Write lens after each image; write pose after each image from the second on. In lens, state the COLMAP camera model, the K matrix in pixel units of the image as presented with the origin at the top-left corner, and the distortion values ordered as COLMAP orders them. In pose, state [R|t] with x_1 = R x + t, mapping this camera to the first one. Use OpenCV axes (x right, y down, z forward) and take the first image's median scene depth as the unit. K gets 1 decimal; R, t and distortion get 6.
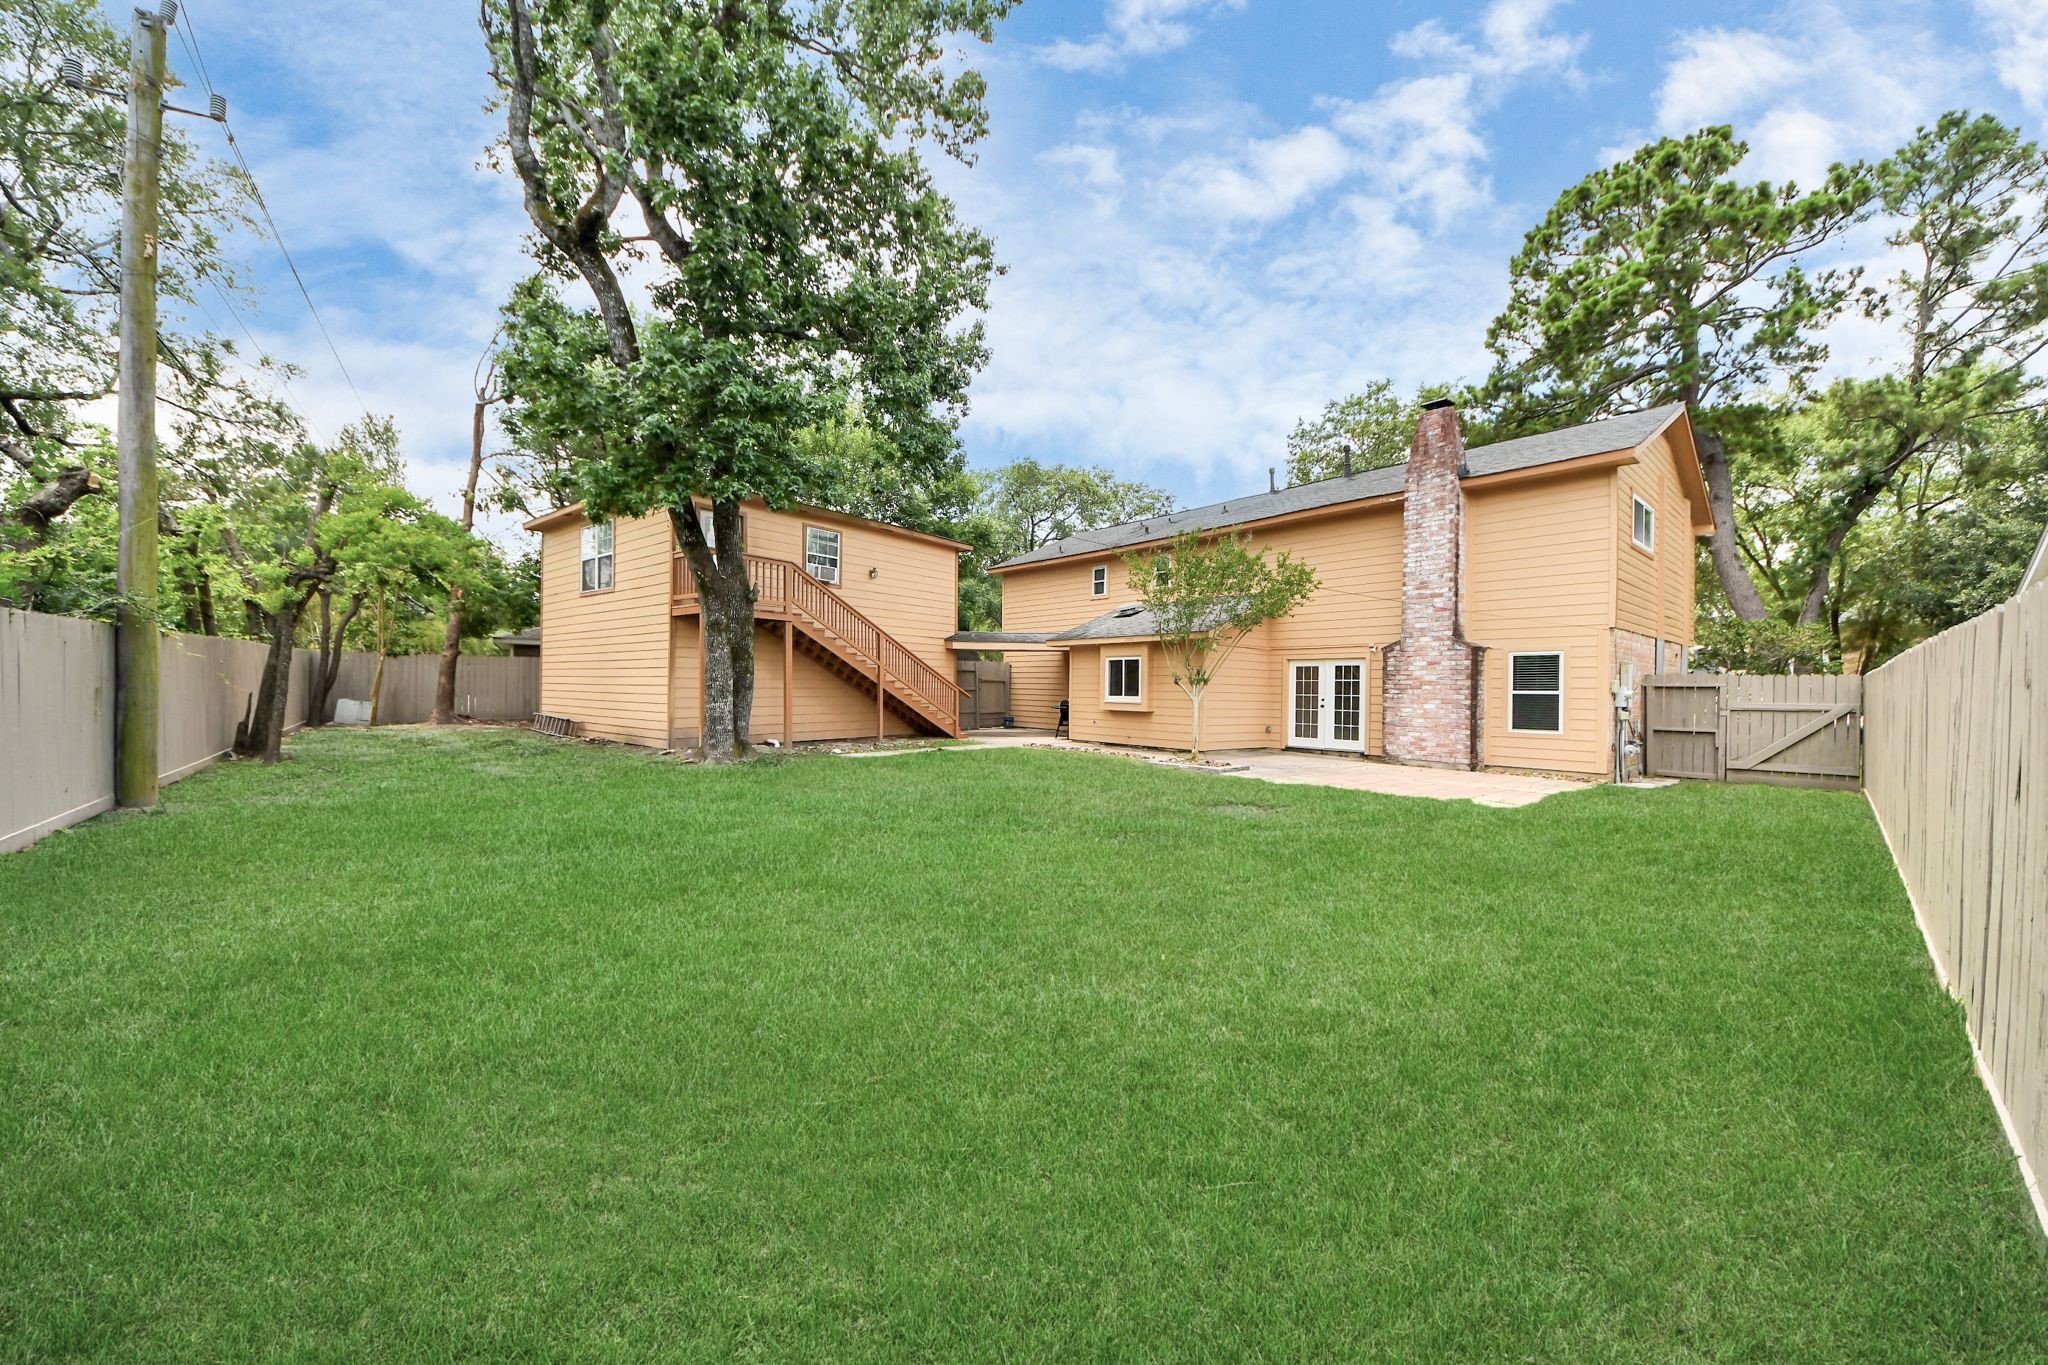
lens RADIAL K [[748.2, 0, 1044.8], [0, 748.2, 687.6], [0, 0, 1]] dist [0.002515, -0.007669]
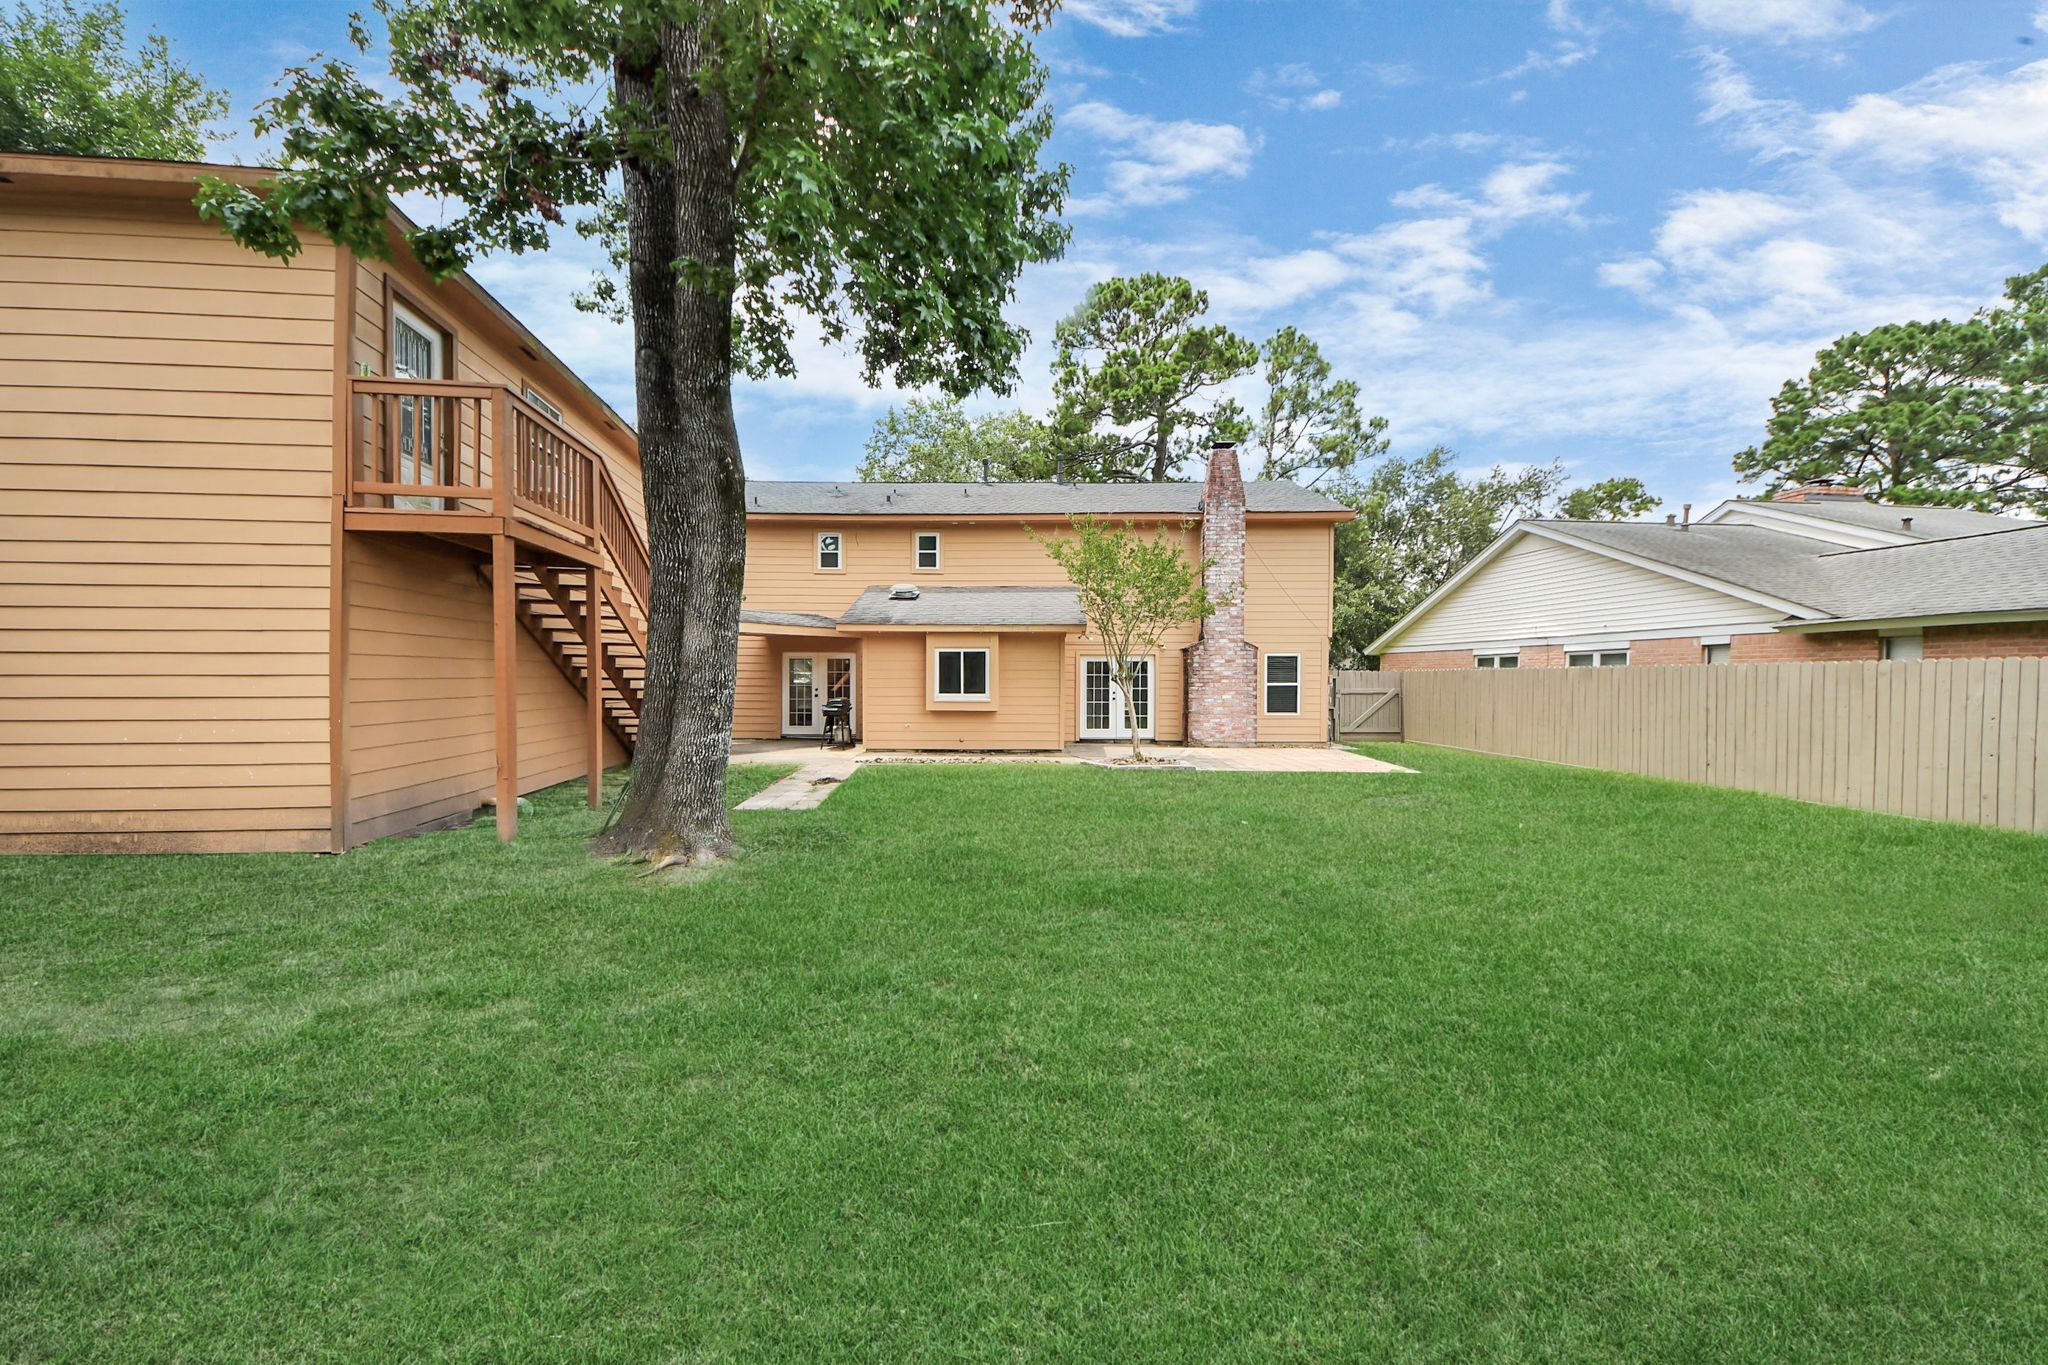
lens RADIAL K [[727.2, 0, 1024.0], [0, 727.2, 682.5], [0, 0, 1]] dist [-0.000326, -0.000035]
pose [[0.661671, -0.013428, 0.749674, -0.492141], [0.003133, 0.999880, 0.015144, -0.014361], [-0.749788, -0.007671, 0.661634, 0.402737]]
